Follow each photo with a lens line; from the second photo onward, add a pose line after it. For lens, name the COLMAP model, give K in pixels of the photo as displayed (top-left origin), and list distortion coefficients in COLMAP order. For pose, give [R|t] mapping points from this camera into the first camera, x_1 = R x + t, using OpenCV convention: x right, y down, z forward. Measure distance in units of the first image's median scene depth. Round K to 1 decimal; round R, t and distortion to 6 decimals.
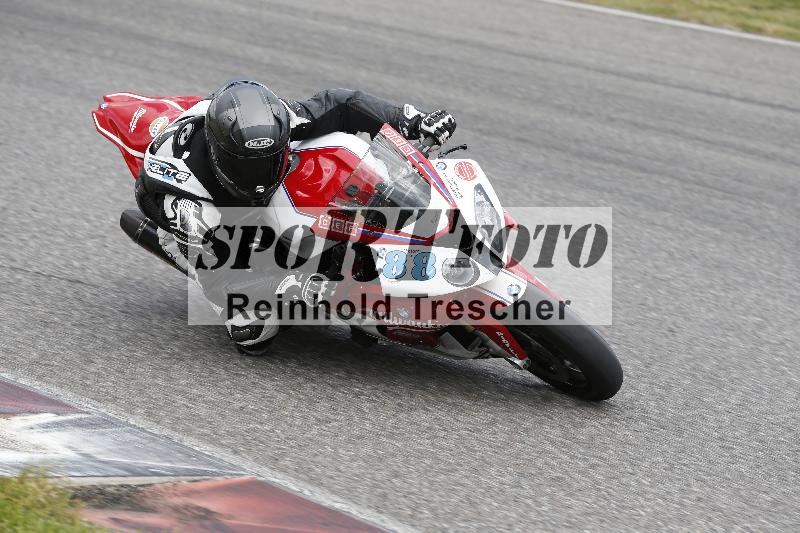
lens RADIAL K [[4604.9, 0, 400.7], [0, 4604.9, 266.7], [0, 0, 1]] dist [0.144764, 5.228067]
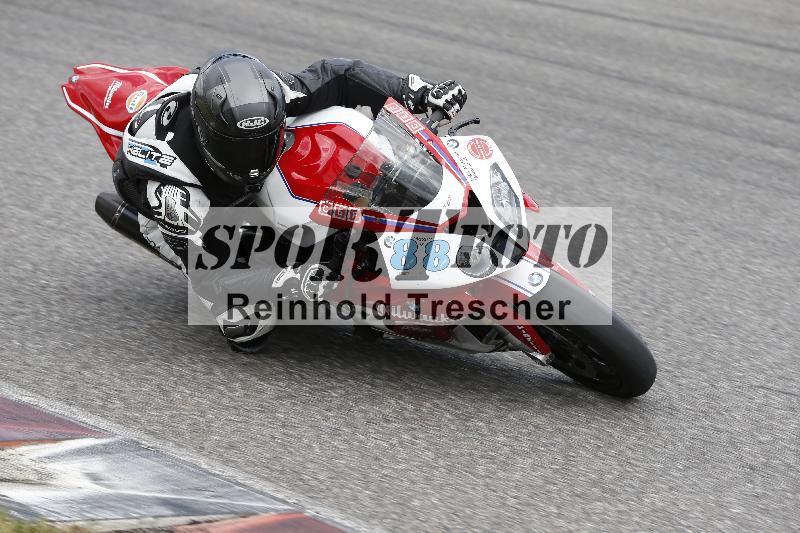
lens RADIAL K [[4604.9, 0, 400.7], [0, 4604.9, 266.7], [0, 0, 1]] dist [0.144764, 5.228067]
pose [[0.999719, -0.019275, 0.013832, -0.014215], [0.018998, 0.999622, 0.019863, -0.015629], [-0.014210, -0.019594, 0.999707, 0.093542]]
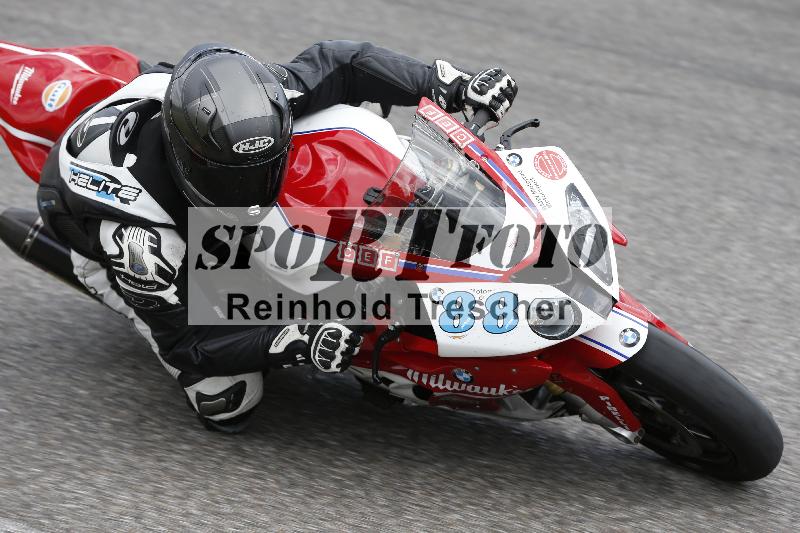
lens RADIAL K [[4604.9, 0, 400.7], [0, 4604.9, 266.7], [0, 0, 1]] dist [0.144764, 5.228067]
pose [[0.993831, -0.053978, 0.096878, -0.072740], [0.046900, 0.996161, 0.073916, -0.056005], [-0.100496, -0.068916, 0.992548, 0.326221]]
